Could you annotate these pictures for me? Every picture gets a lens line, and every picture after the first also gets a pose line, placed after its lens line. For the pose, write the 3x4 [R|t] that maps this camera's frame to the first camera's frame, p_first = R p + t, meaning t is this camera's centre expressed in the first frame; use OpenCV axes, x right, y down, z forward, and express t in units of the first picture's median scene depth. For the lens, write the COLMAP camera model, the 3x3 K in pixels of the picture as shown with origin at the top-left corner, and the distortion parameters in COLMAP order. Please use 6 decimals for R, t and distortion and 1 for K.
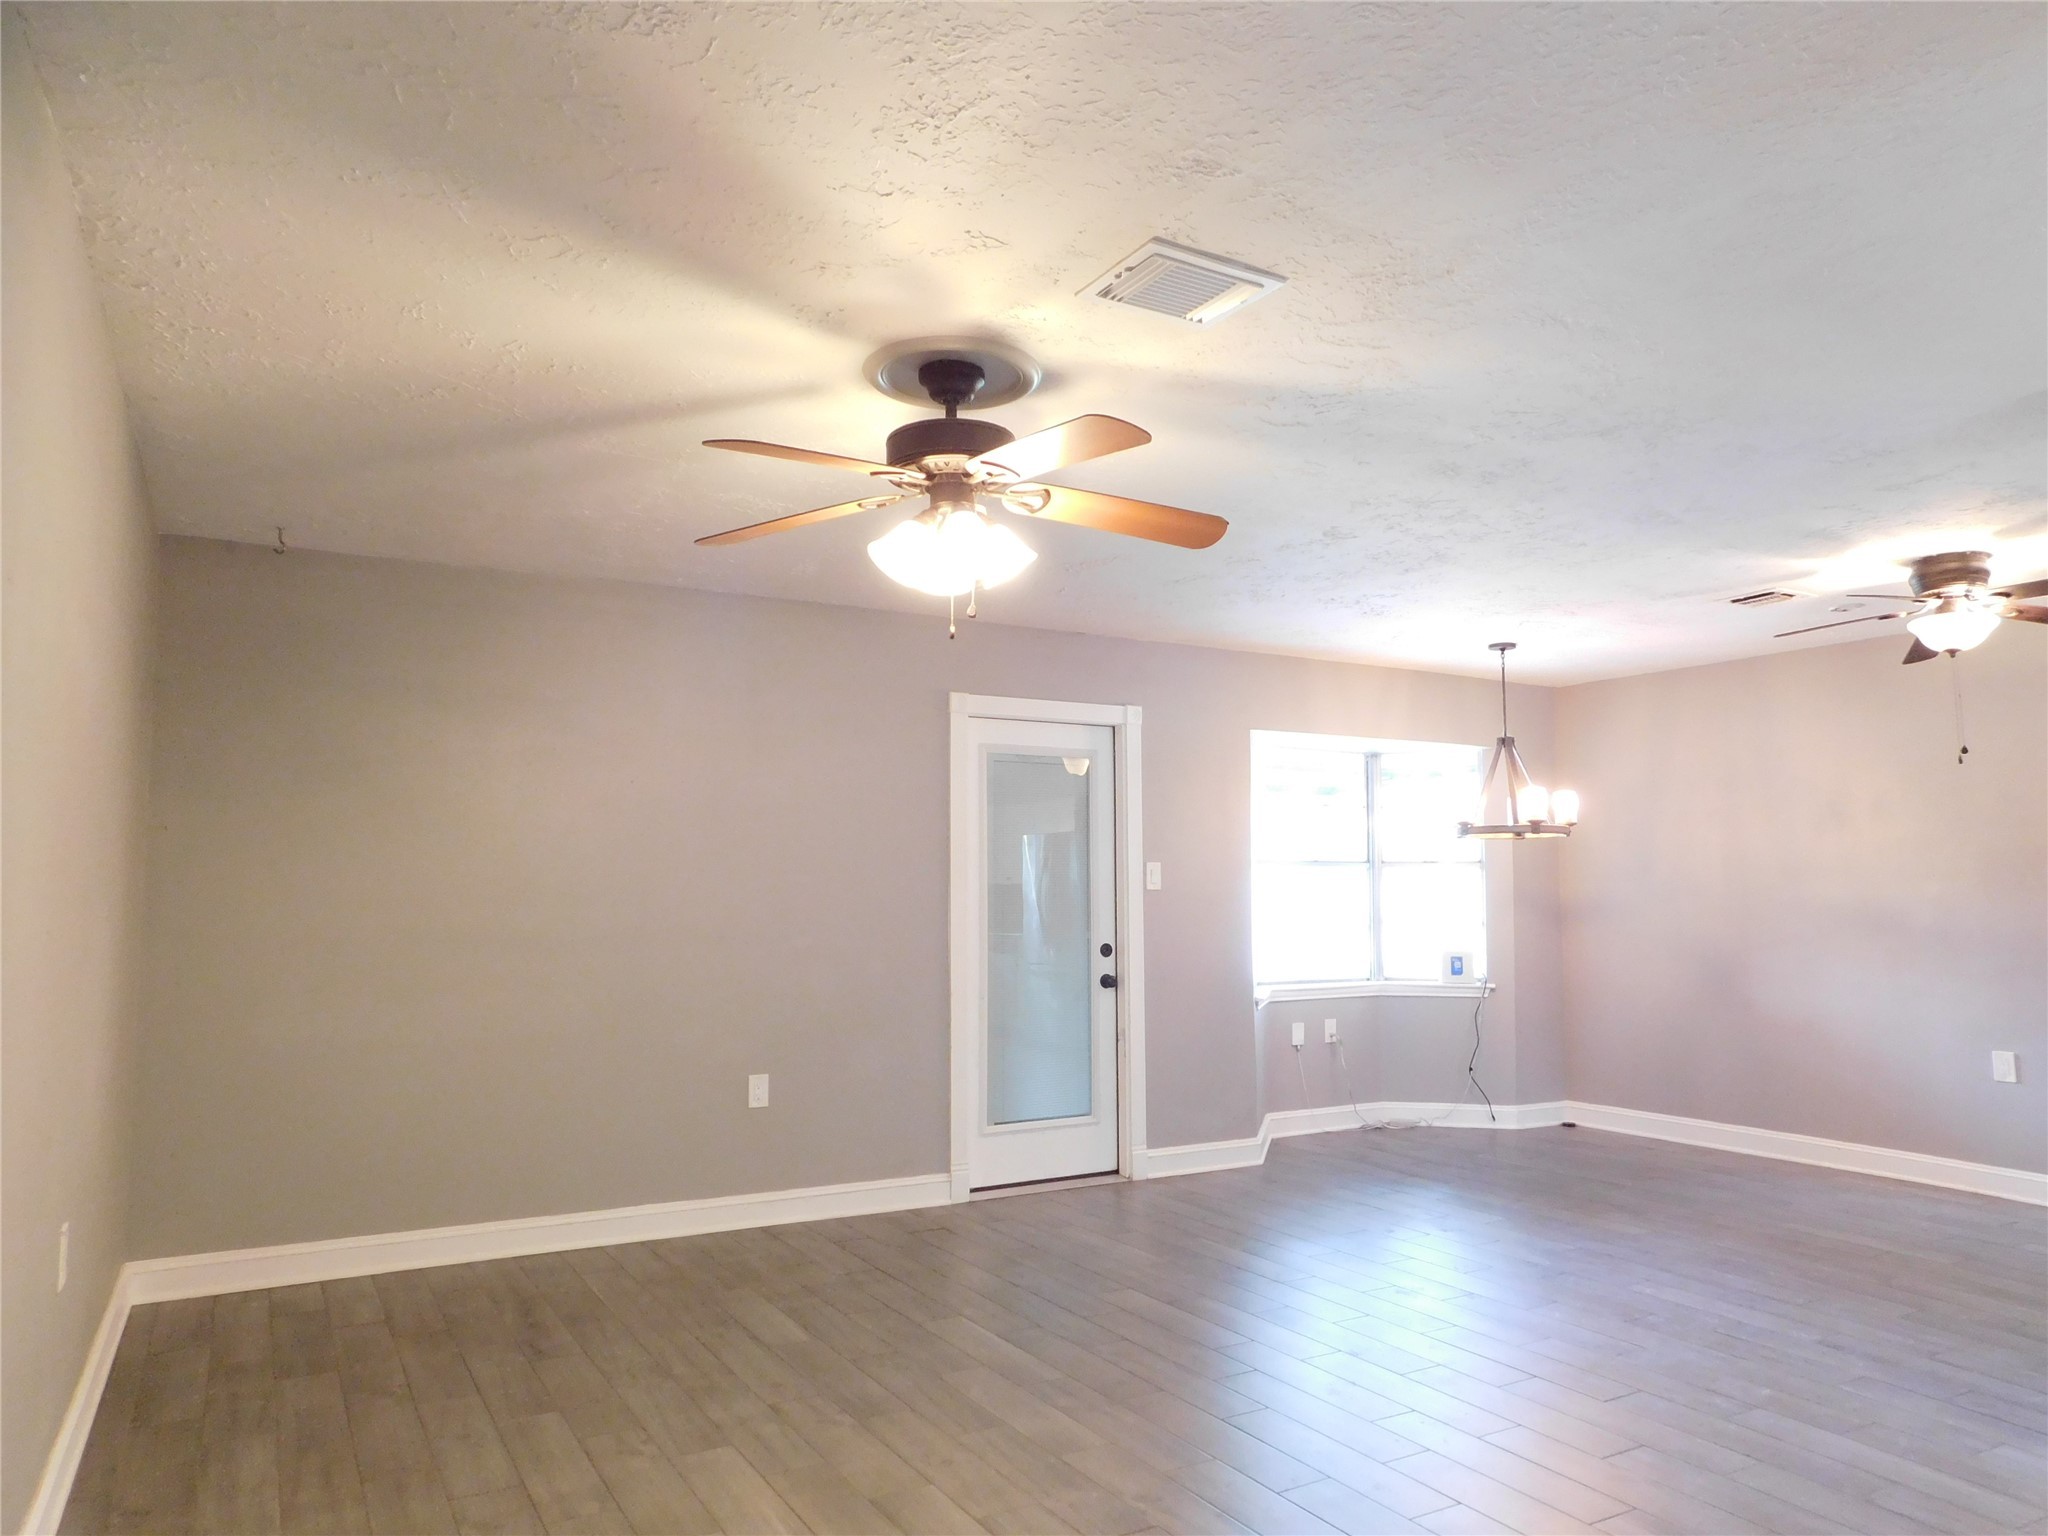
lens RADIAL K [[1368.0, 0, 1028.8], [0, 1368.0, 757.5], [0, 0, 1]] dist [-0.067447, 0.057949]
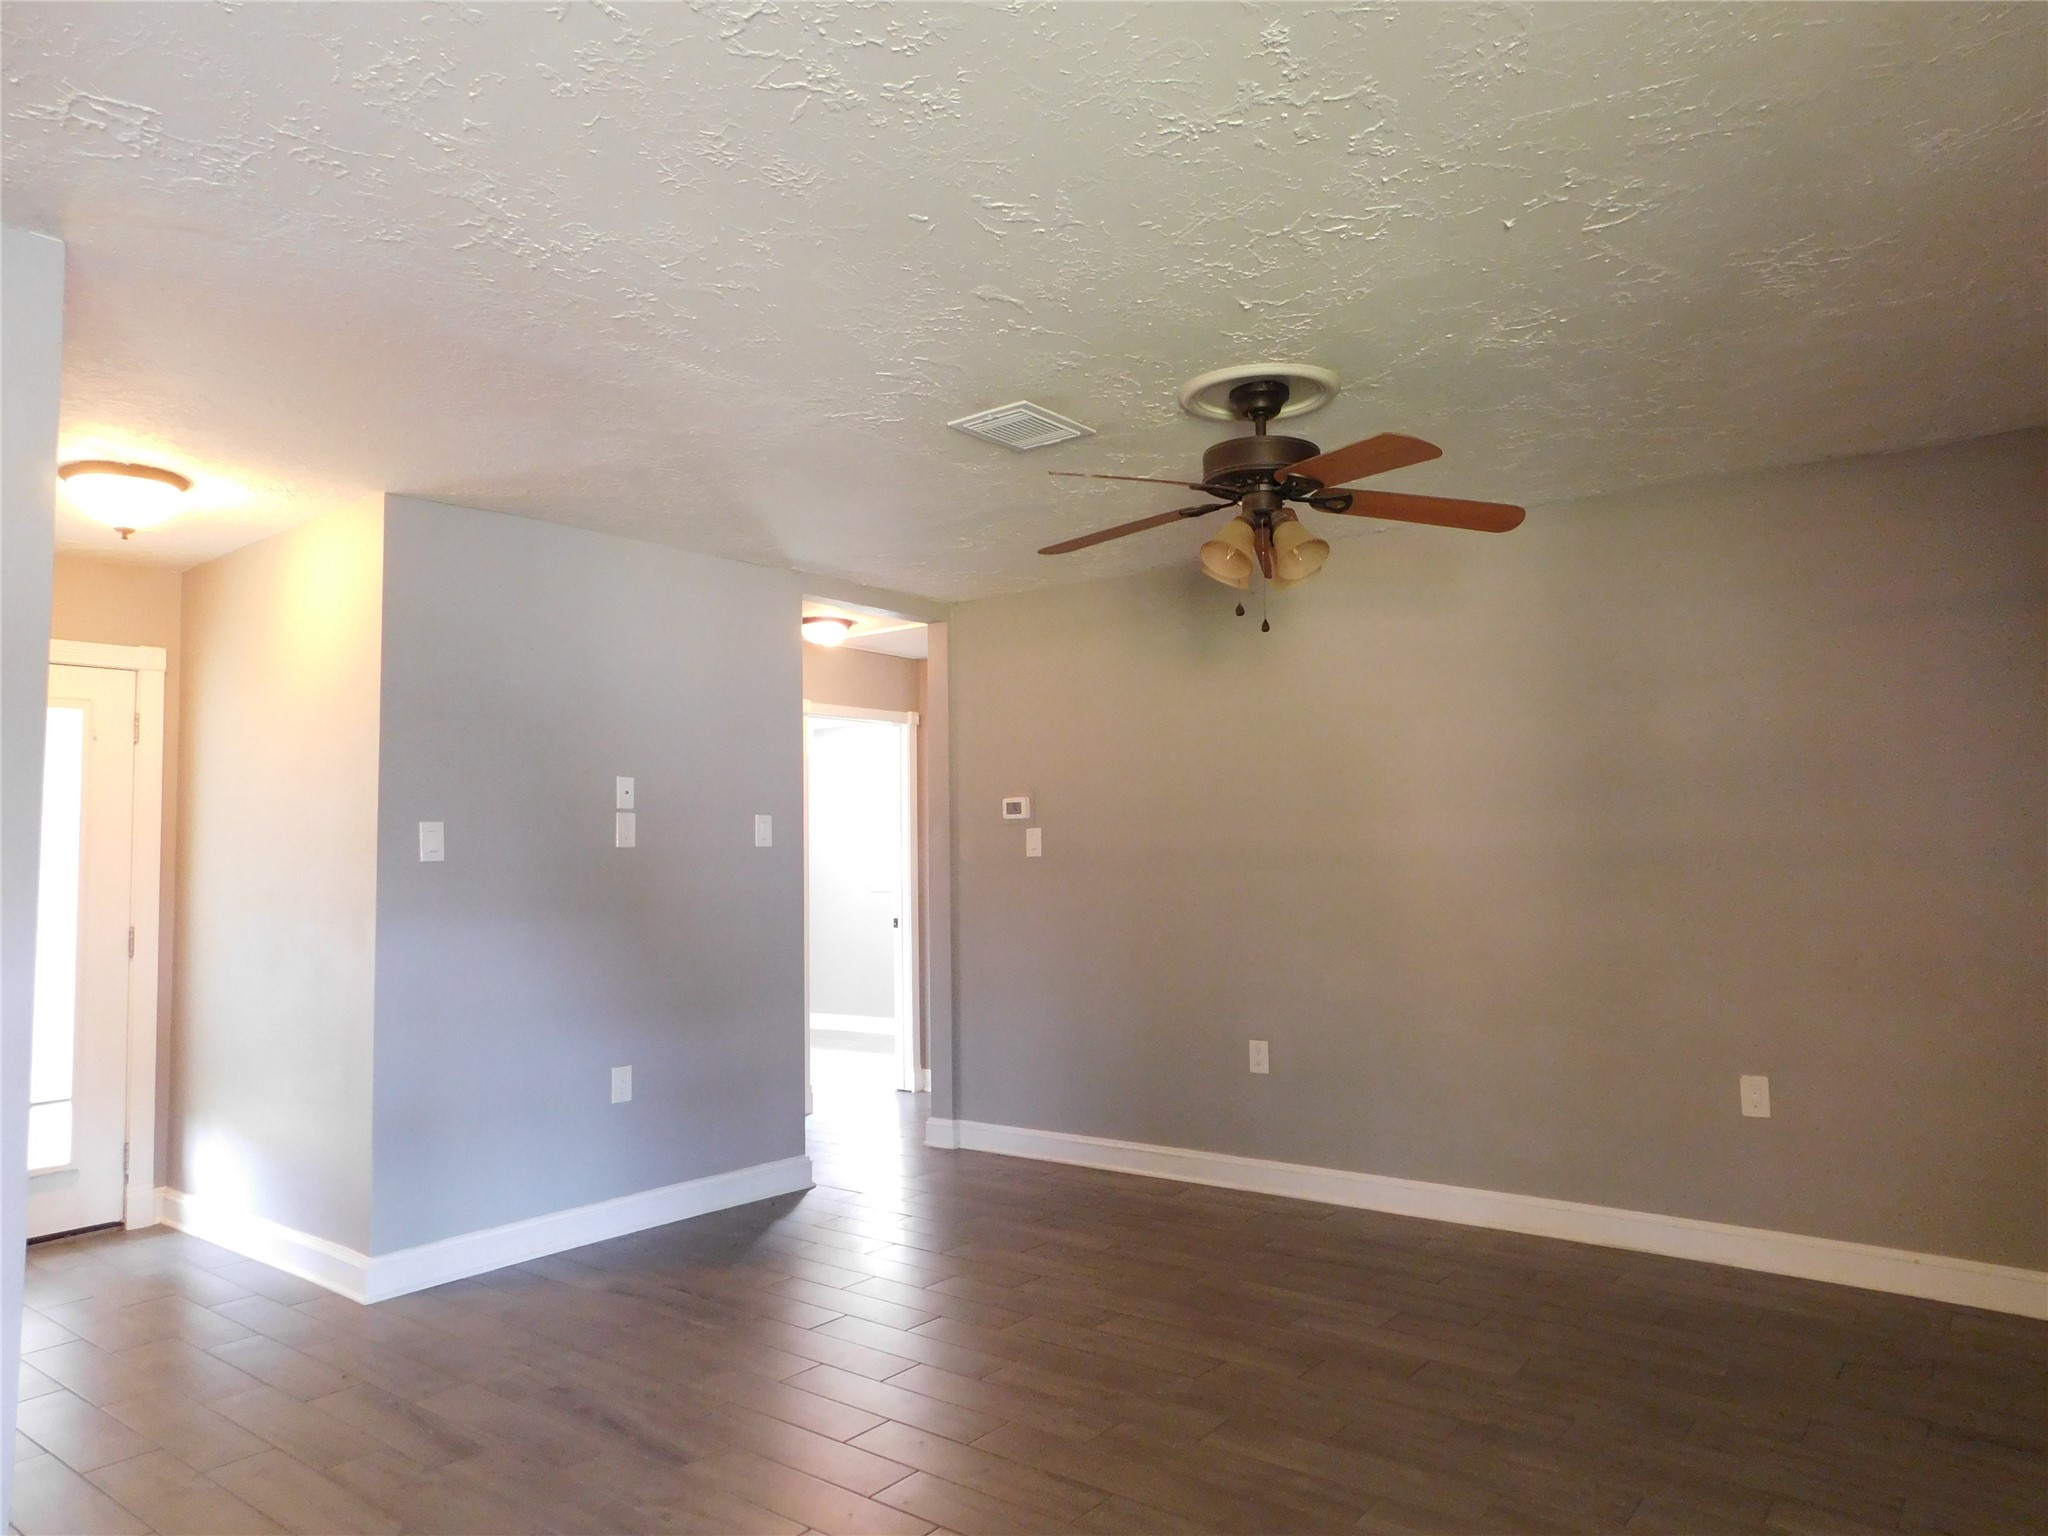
lens RADIAL K [[1368.0, 0, 1019.9], [0, 1368.0, 759.4], [0, 0, 1]] dist [-0.067447, 0.057949]
pose [[-0.931432, -0.011906, -0.363721, 0.253556], [0.048350, 0.986556, -0.156109, 0.088566], [0.360689, -0.162990, -0.918334, 0.922042]]
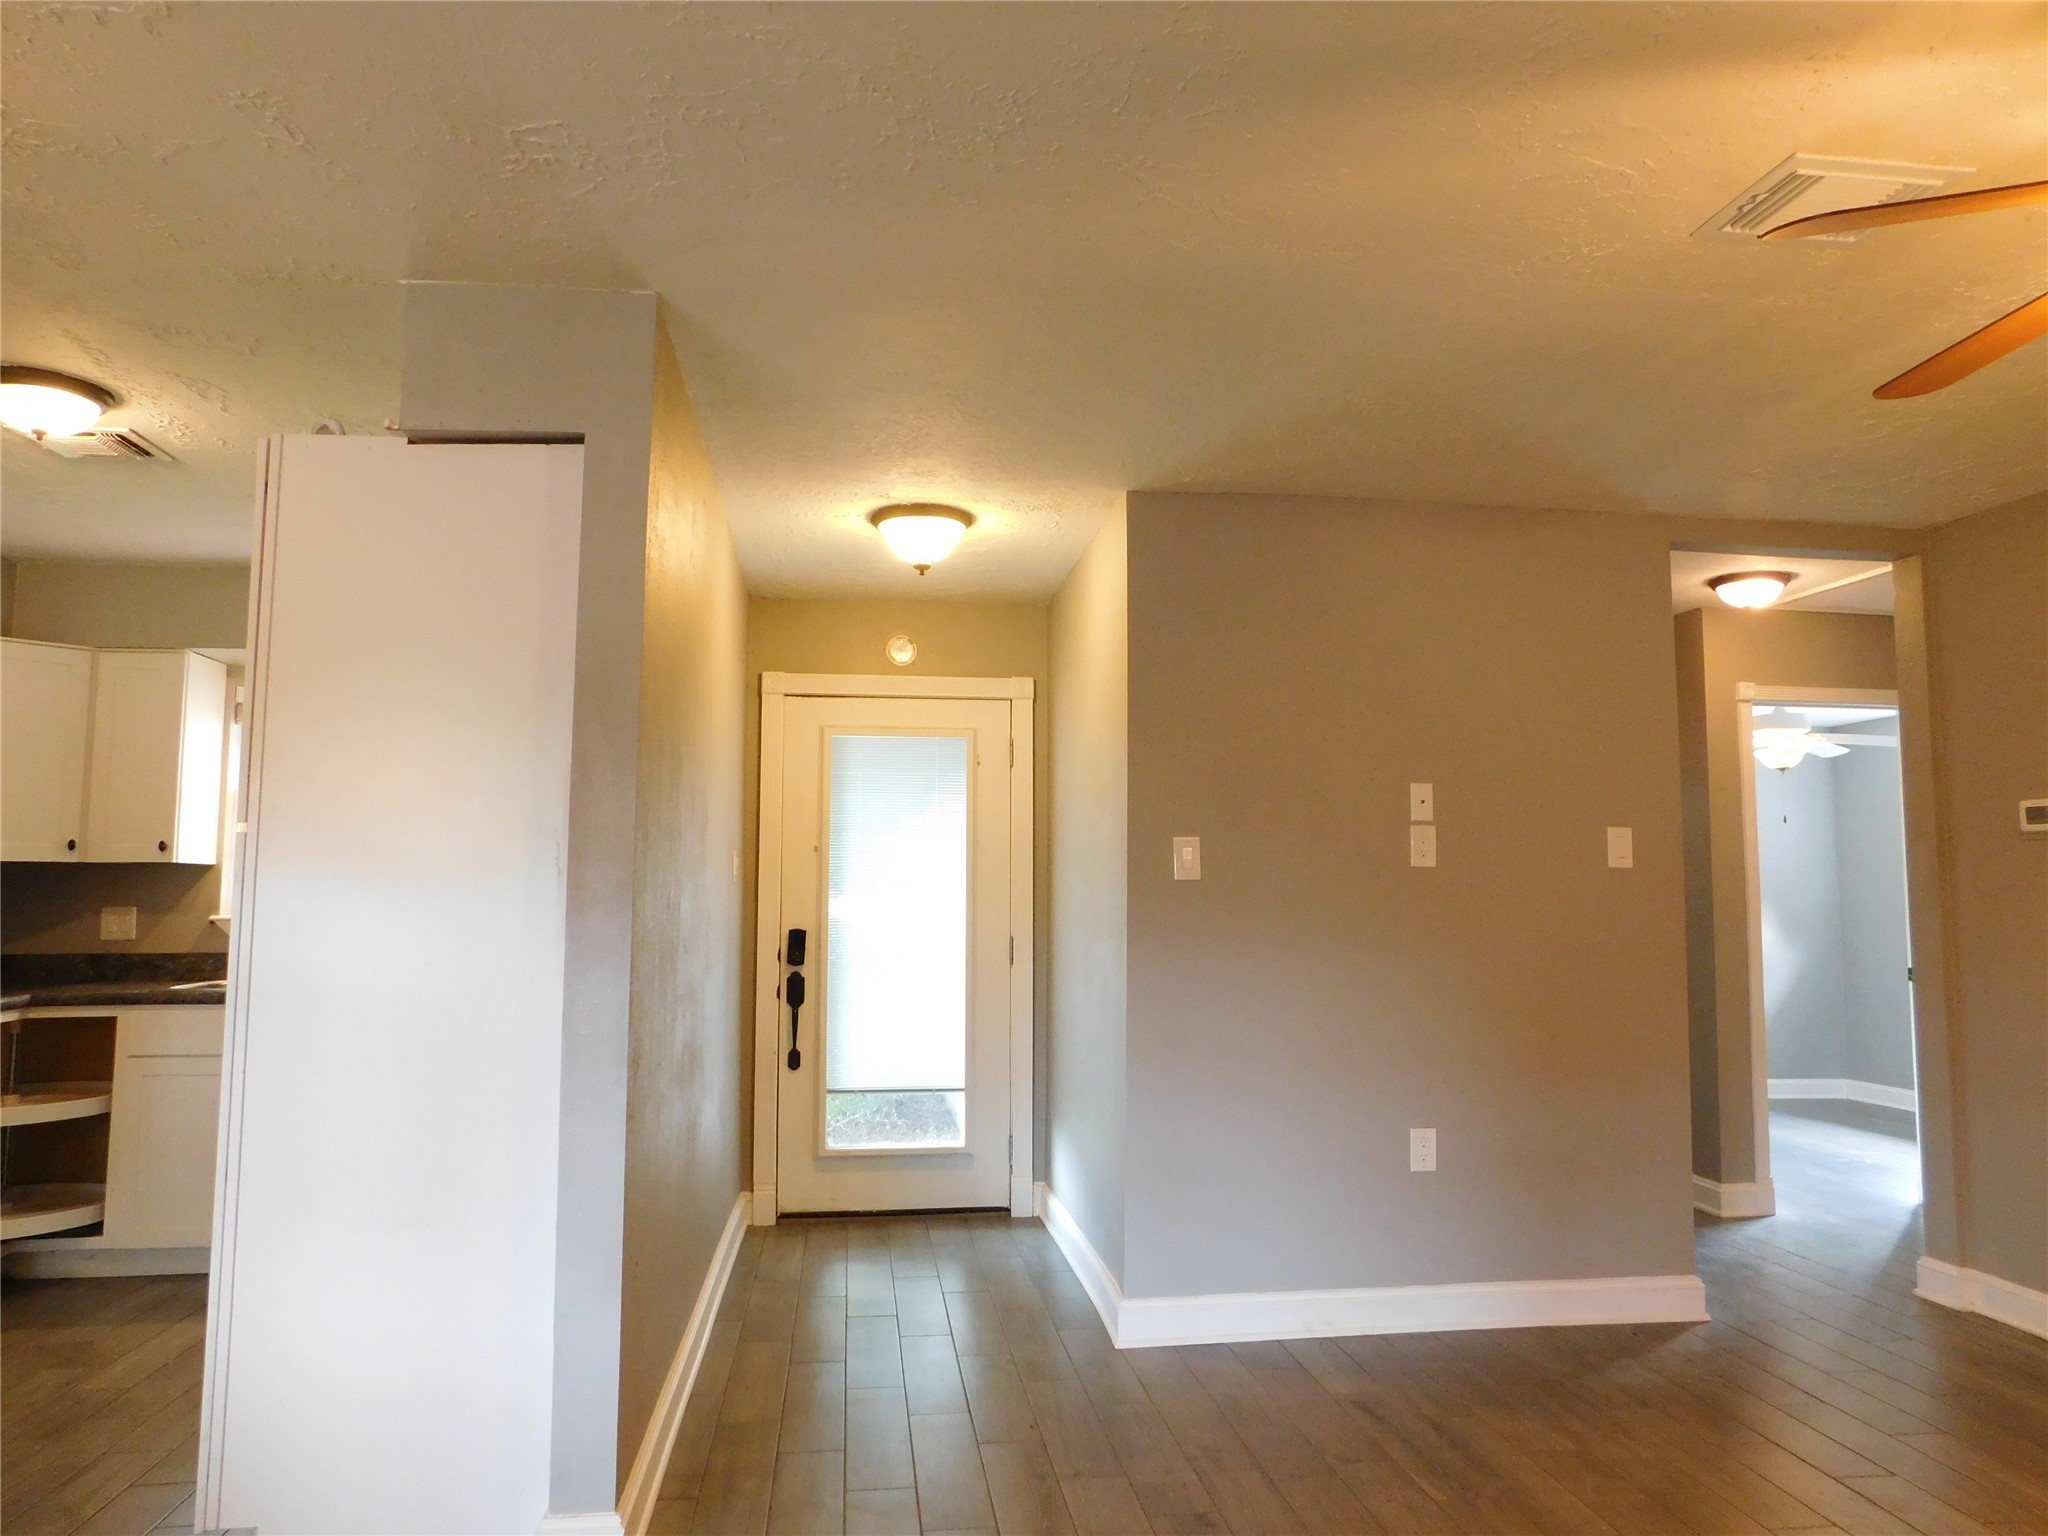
lens RADIAL K [[1368.0, 0, 1023.3], [0, 1368.0, 752.1], [0, 0, 1]] dist [-0.067447, 0.057949]
pose [[-0.921168, 0.029614, 0.388036, 0.107352], [-0.043707, 0.982919, -0.178771, 0.077271], [-0.386703, -0.181638, -0.904140, 0.798915]]
